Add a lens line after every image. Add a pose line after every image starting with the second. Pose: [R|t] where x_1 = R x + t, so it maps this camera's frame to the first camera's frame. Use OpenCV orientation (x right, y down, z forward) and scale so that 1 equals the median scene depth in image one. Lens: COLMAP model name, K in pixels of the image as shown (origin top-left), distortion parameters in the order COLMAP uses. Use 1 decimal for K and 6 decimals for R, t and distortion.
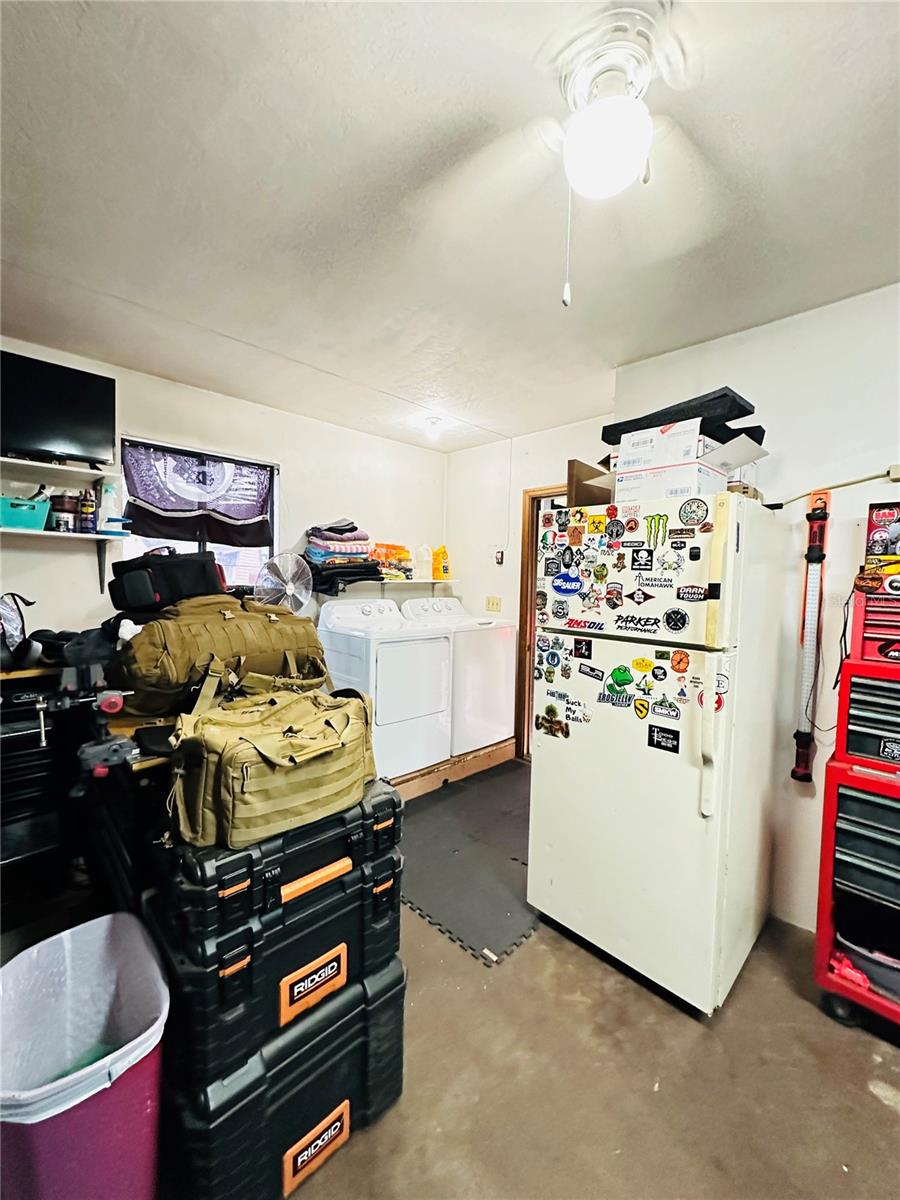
lens RADIAL K [[479.1, 0, 452.0], [0, 479.1, 599.8], [0, 0, 1]] dist [-0.005401, 0.001394]
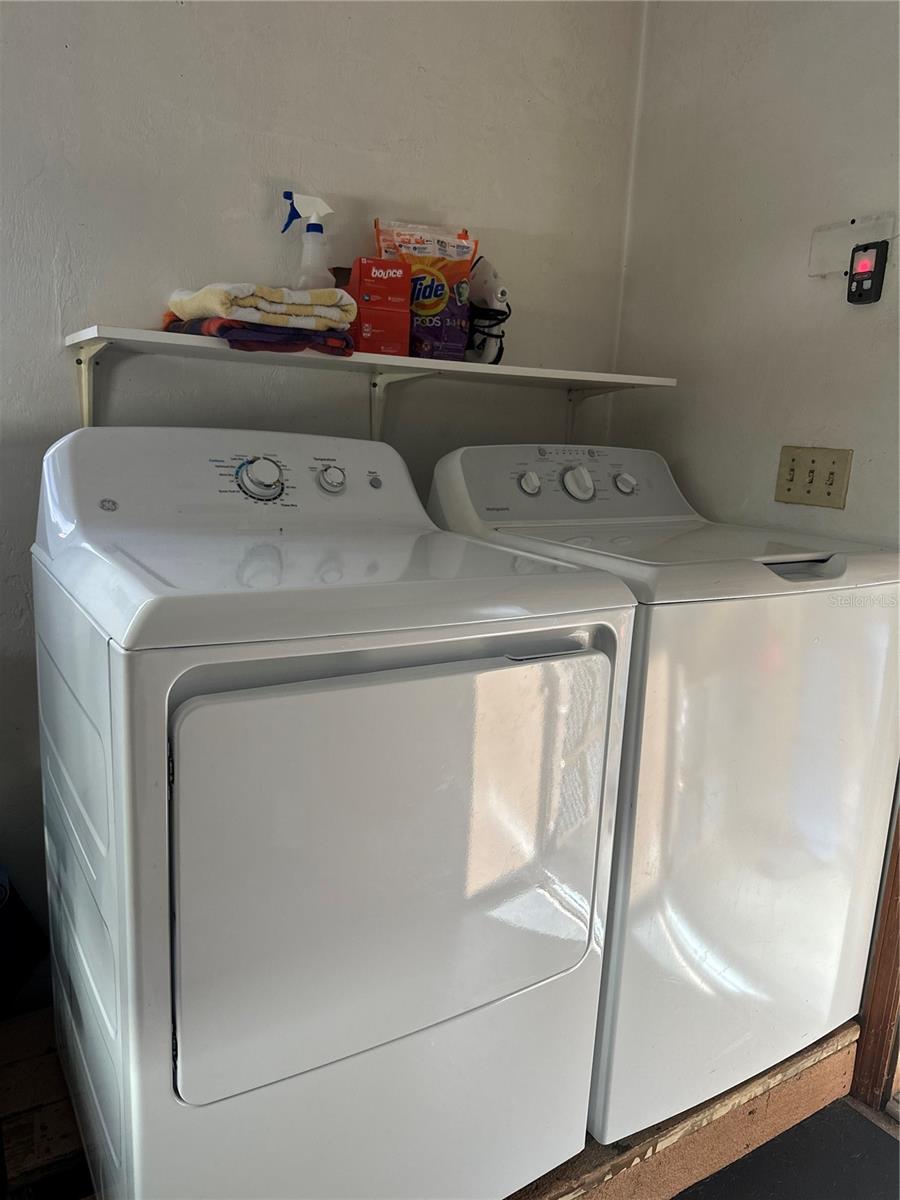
lens RADIAL K [[844.6, 0, 449.6], [0, 844.6, 600.7], [0, 0, 1]] dist [0.043947, -0.055727]
pose [[0.977774, 0.069451, -0.197825, -0.007346], [-0.039137, 0.987418, 0.153214, 0.026366], [0.205977, -0.142067, 0.968189, 1.186702]]
